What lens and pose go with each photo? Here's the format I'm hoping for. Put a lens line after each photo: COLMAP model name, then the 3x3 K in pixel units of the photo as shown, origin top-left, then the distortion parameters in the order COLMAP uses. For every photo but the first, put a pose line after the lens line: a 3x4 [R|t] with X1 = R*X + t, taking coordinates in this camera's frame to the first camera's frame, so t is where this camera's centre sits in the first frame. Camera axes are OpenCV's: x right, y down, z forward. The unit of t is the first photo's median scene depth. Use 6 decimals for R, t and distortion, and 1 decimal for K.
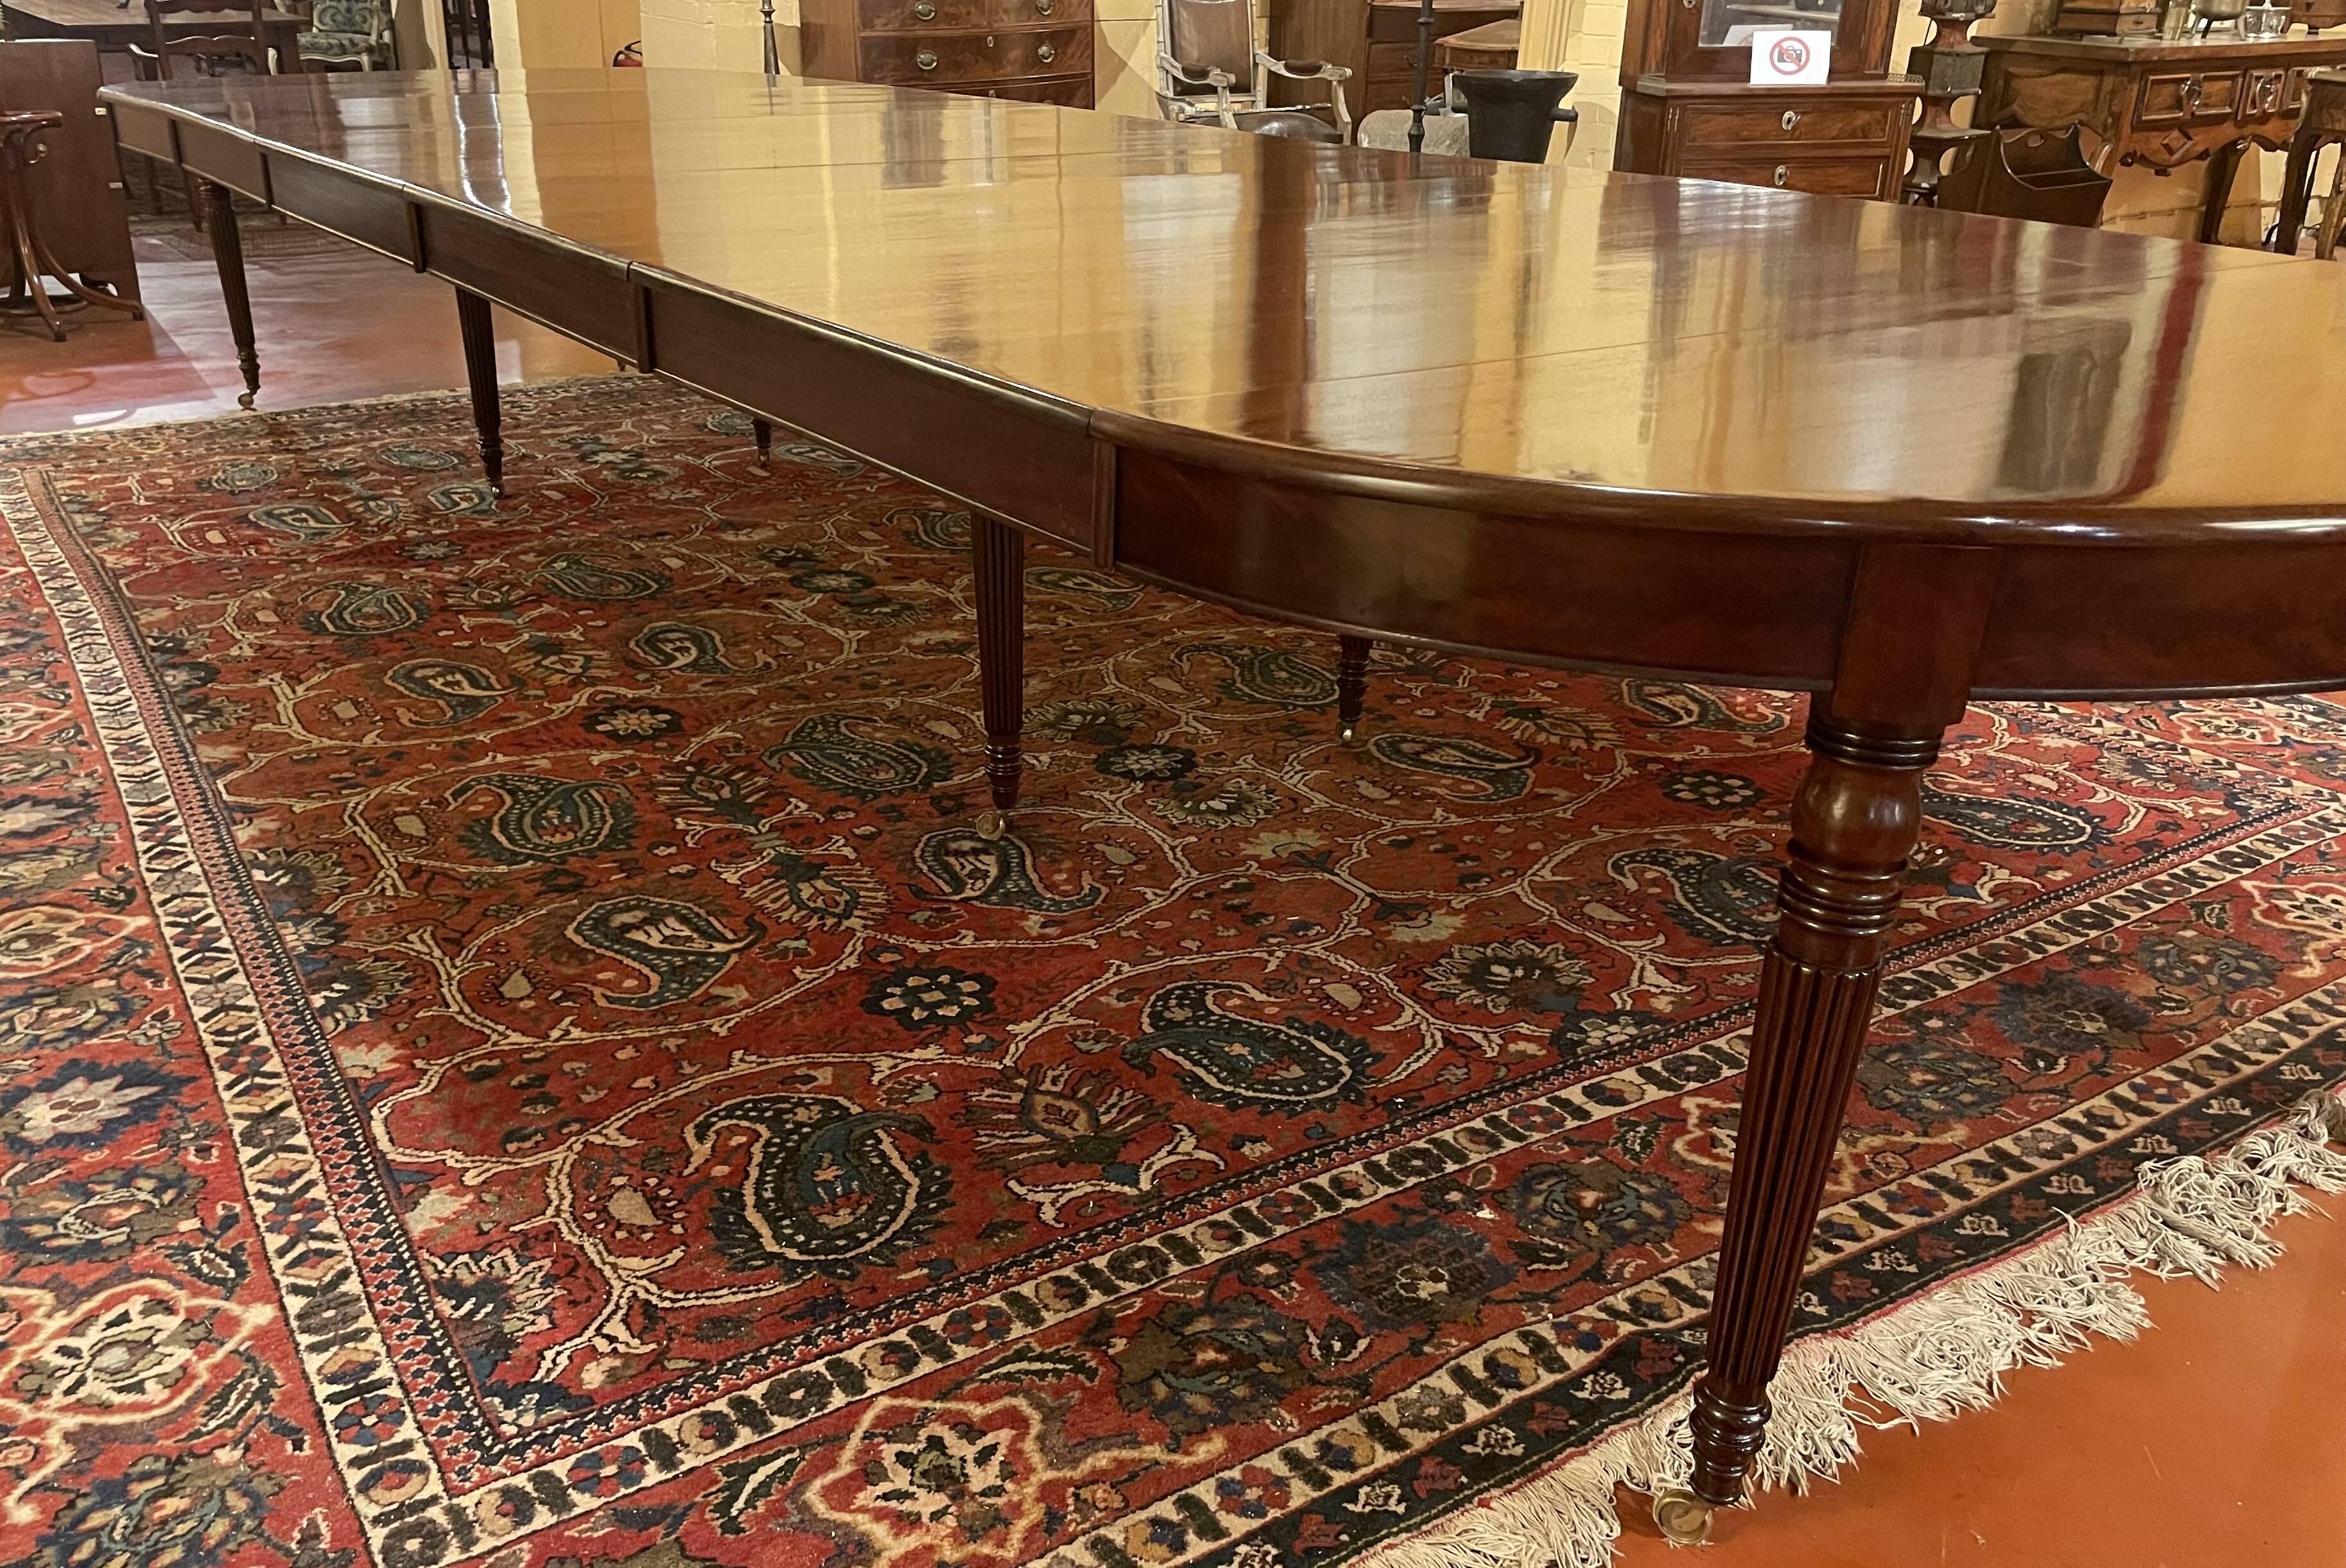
lens RADIAL K [[1936.0, 0, 1072.7], [0, 1936.0, 837.1], [0, 0, 1]] dist [0.076112, -0.091281]
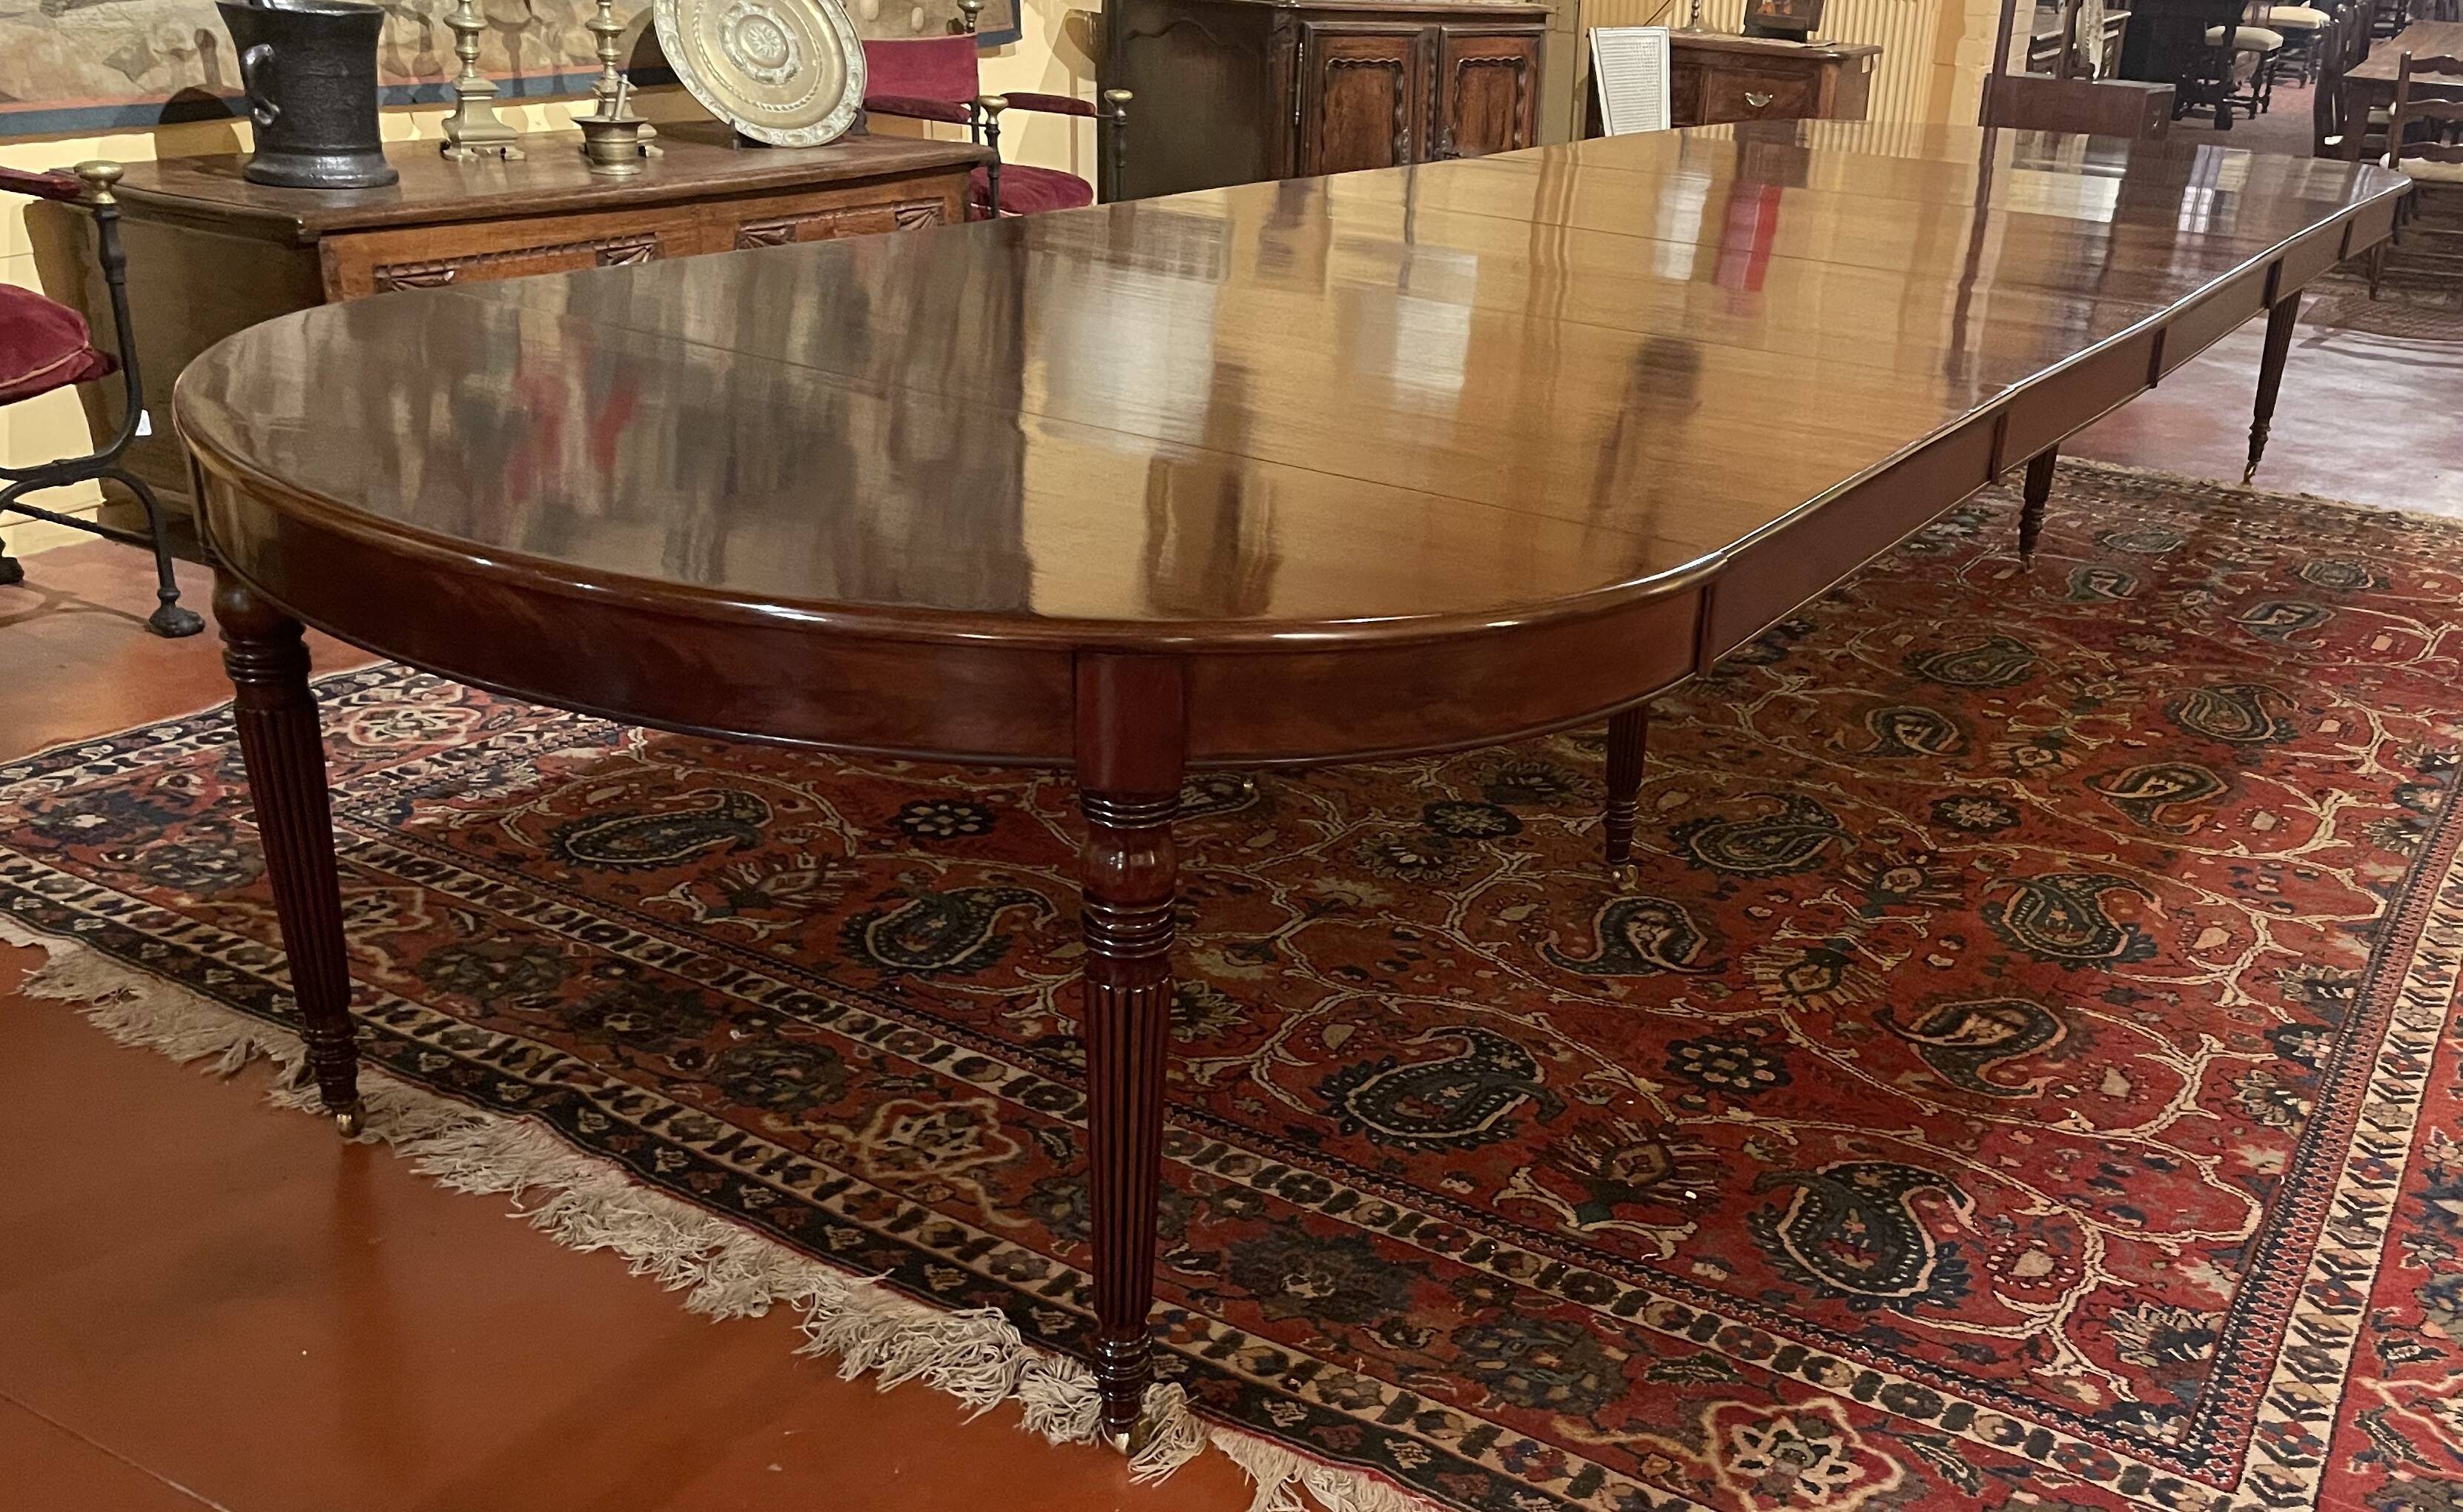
lens RADIAL K [[2360.7, 0, 1549.7], [0, 2360.7, 838.2], [0, 0, 1]] dist [0.050575, 0.000000]
pose [[0.491362, 0.345512, -0.799490, 1.419998], [-0.411469, 0.901136, 0.136553, -0.291657], [0.767630, 0.261869, 0.584952, 0.428520]]
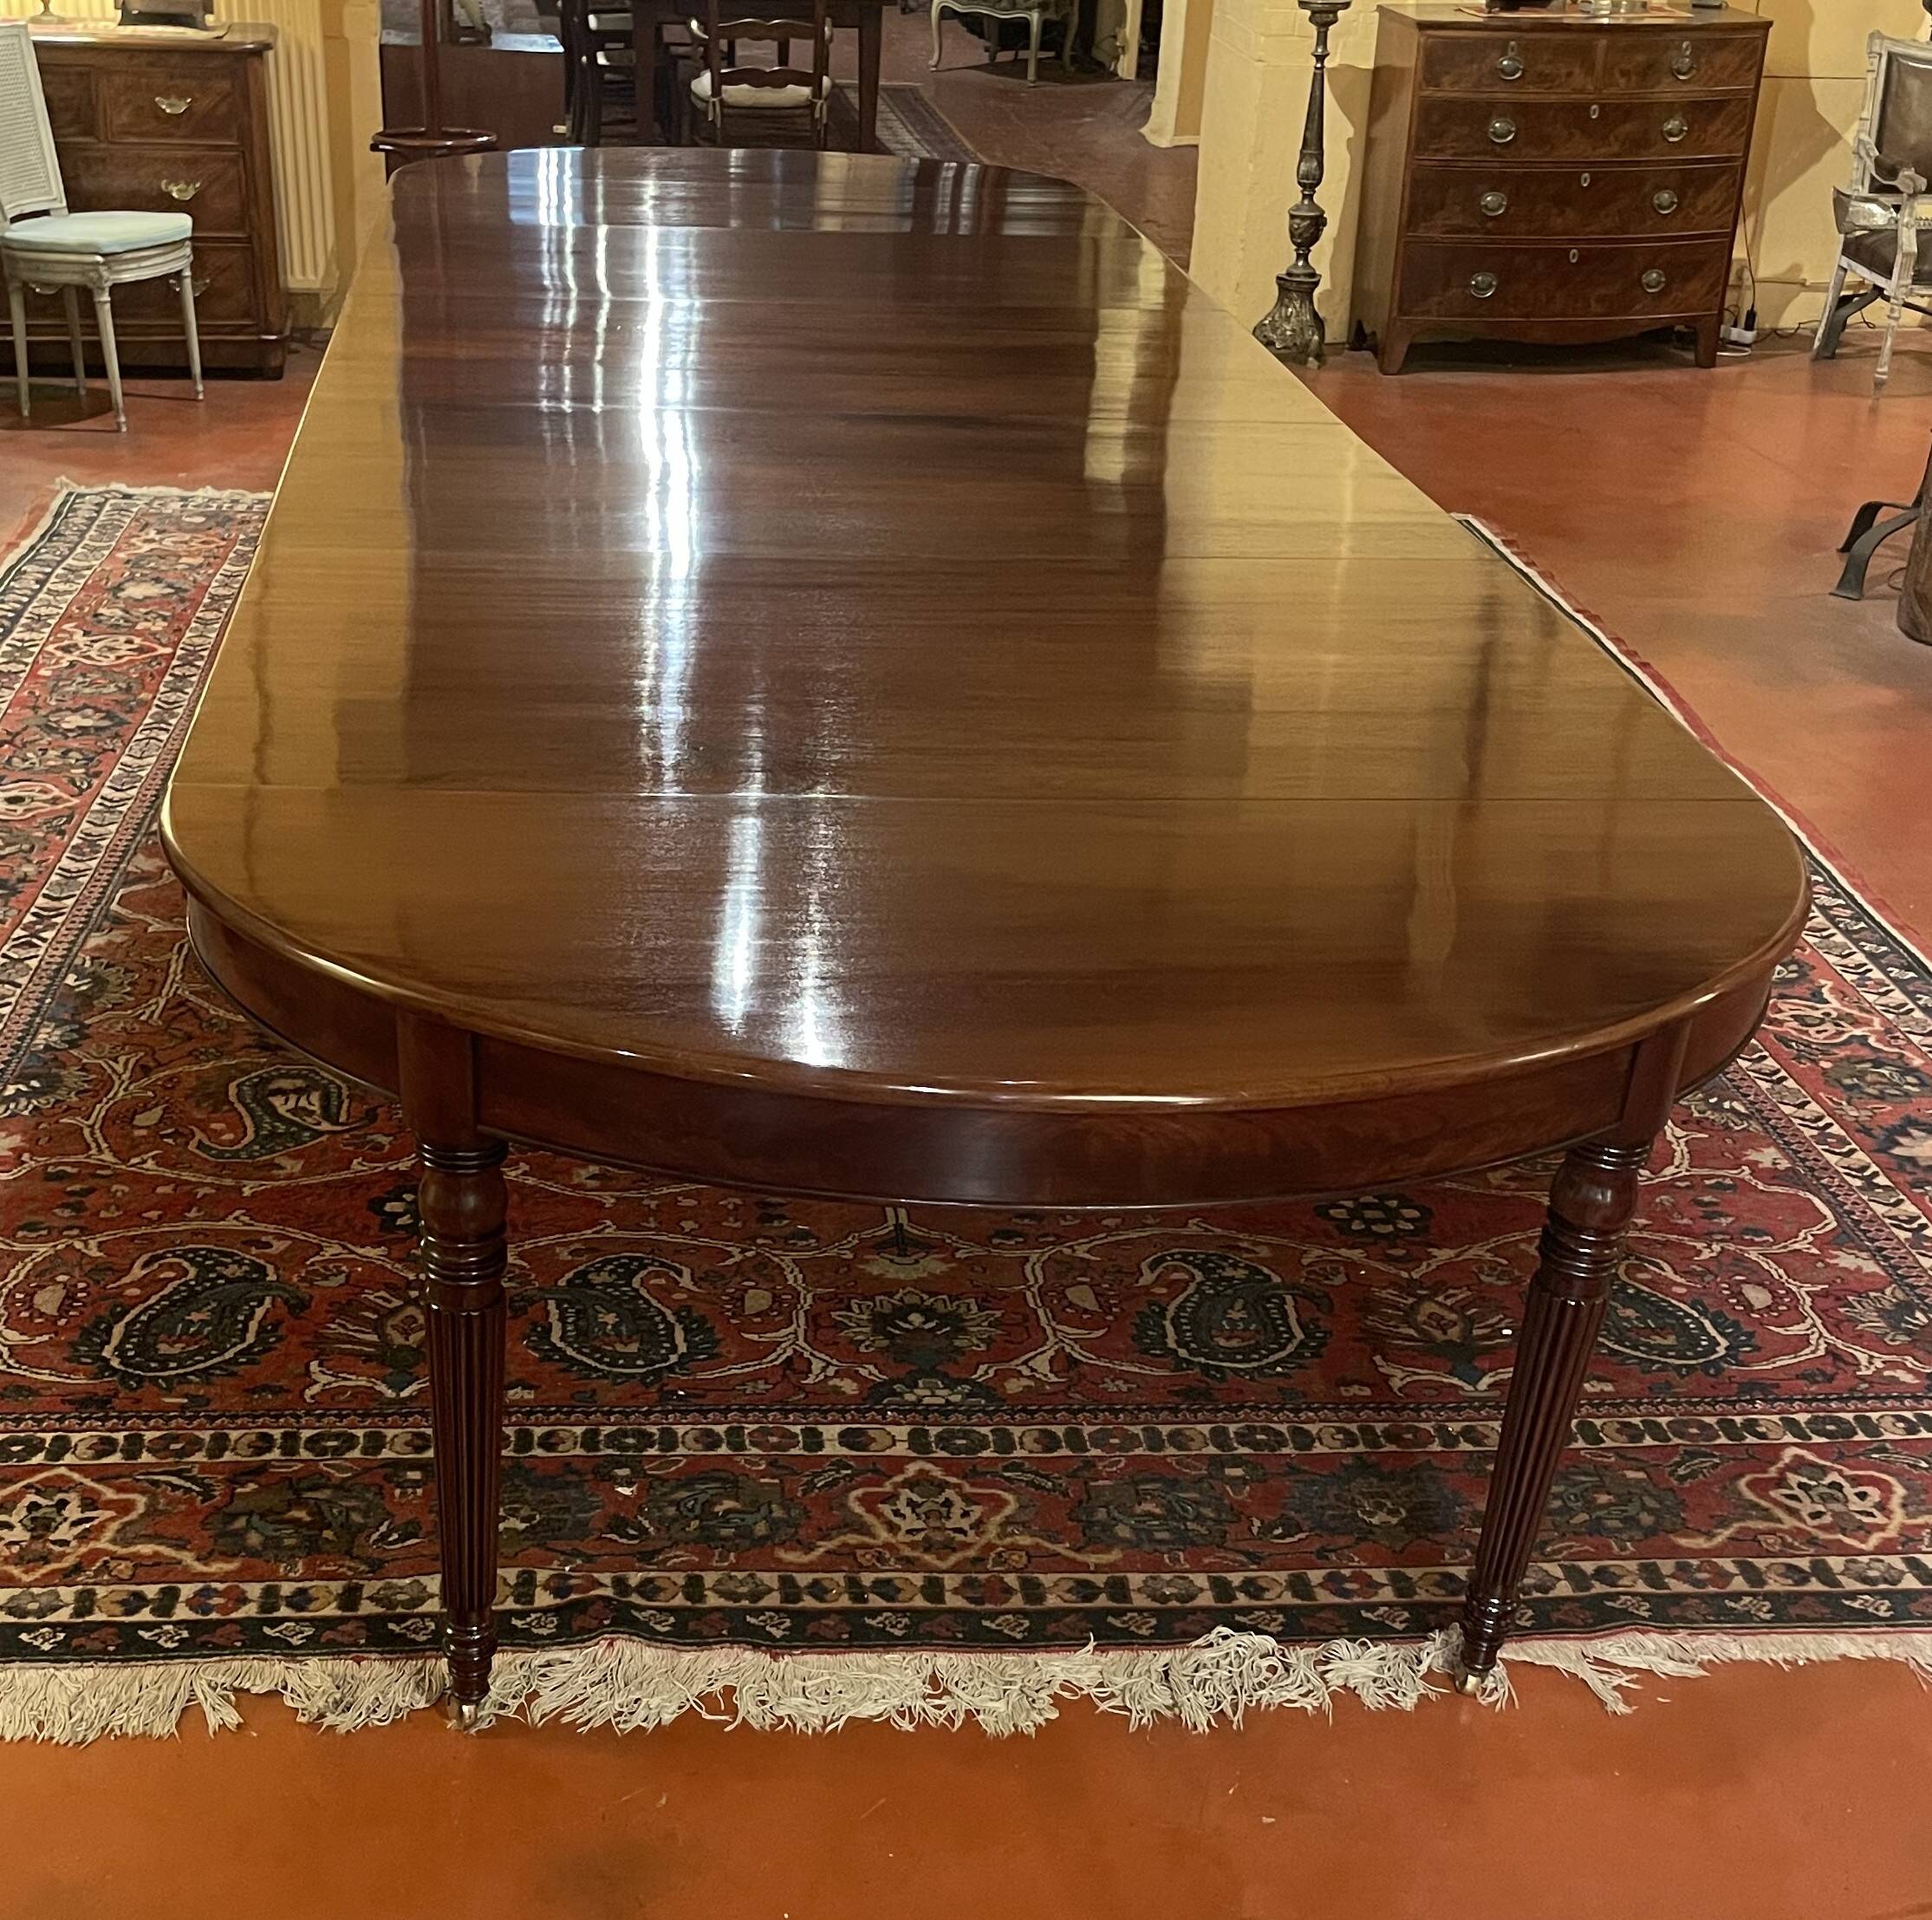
lens RADIAL K [[2695.2, 0, 947.5], [0, 2695.2, 1165.1], [0, 0, 1]] dist [0.068381, 0.000000]
pose [[0.895246, 0.235322, -0.378363, 0.835225], [-0.215365, 0.971911, 0.094902, -0.167197], [0.390067, -0.003474, 0.920780, -0.360612]]
